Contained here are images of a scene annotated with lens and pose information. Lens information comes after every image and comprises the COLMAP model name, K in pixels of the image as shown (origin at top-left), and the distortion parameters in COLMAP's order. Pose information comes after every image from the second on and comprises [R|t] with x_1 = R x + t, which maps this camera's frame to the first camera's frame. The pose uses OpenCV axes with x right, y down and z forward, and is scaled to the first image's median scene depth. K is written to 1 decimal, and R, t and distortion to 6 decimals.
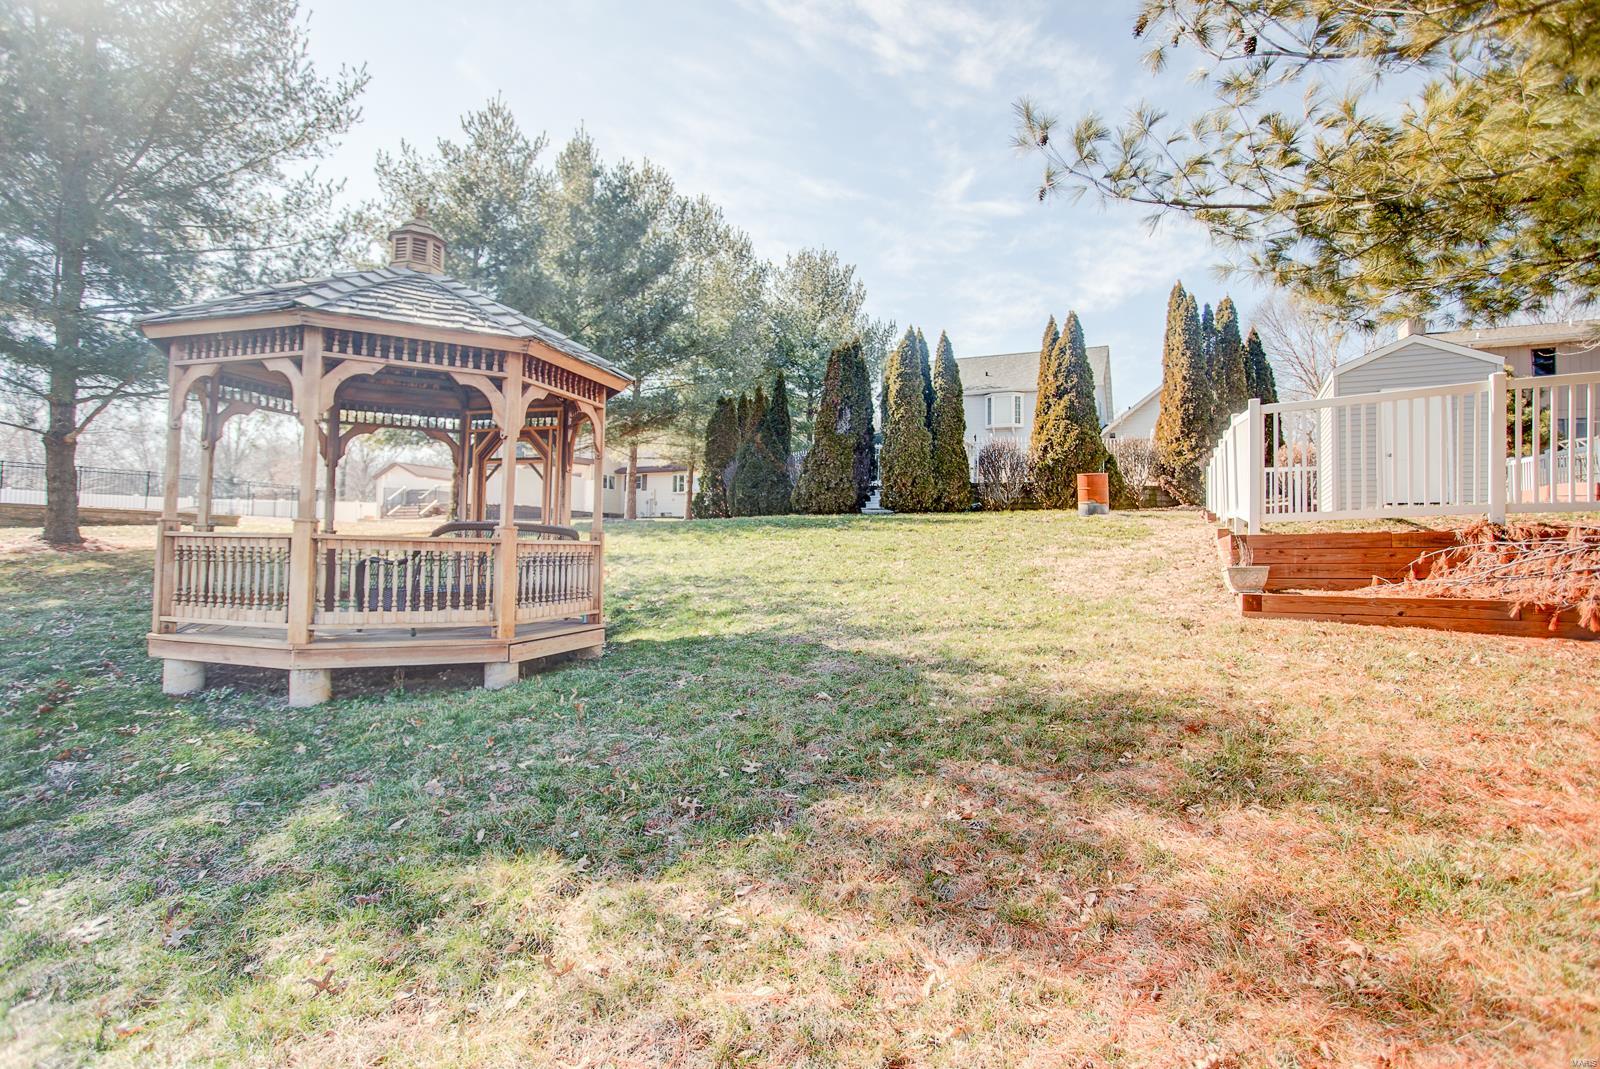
lens RADIAL K [[798.3, 0, 807.4], [0, 798.3, 520.0], [0, 0, 1]] dist [-0.027100, 0.001406]
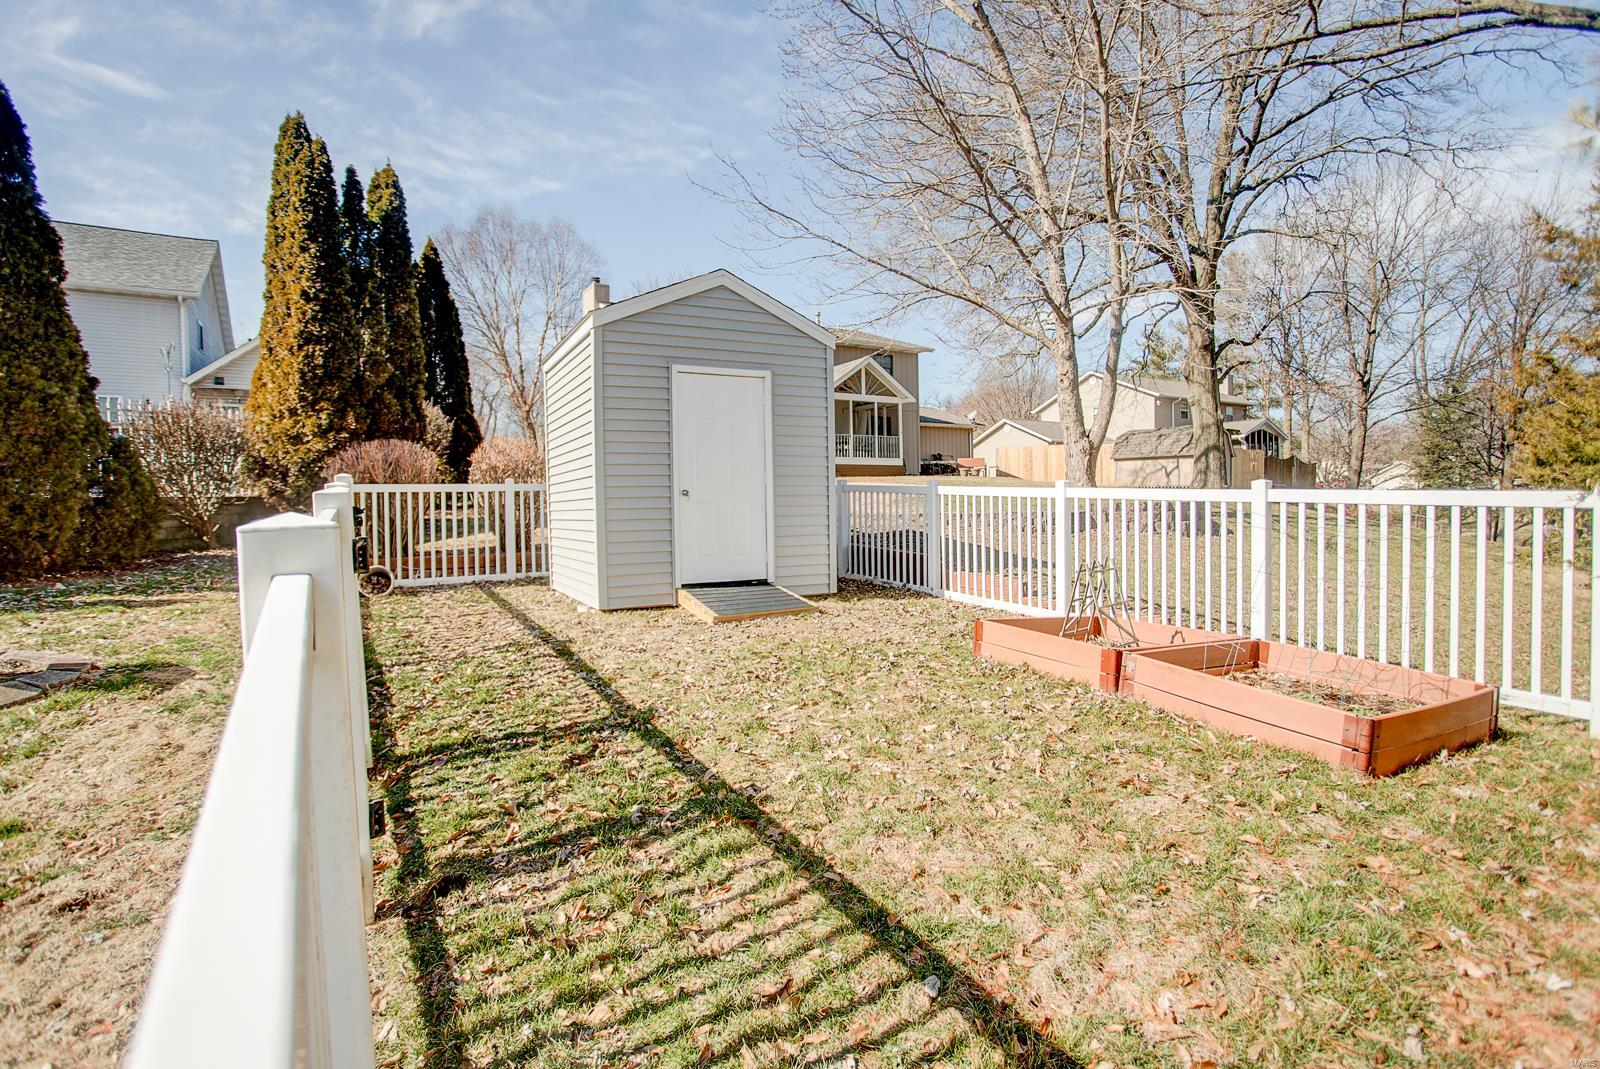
lens RADIAL K [[798.3, 0, 807.4], [0, 798.3, 520.0], [0, 0, 1]] dist [-0.027100, 0.001406]
pose [[0.573435, -0.039186, 0.818313, 0.230547], [-0.015890, 0.998136, 0.058932, -0.065690], [-0.819097, -0.046797, 0.571743, 0.417714]]
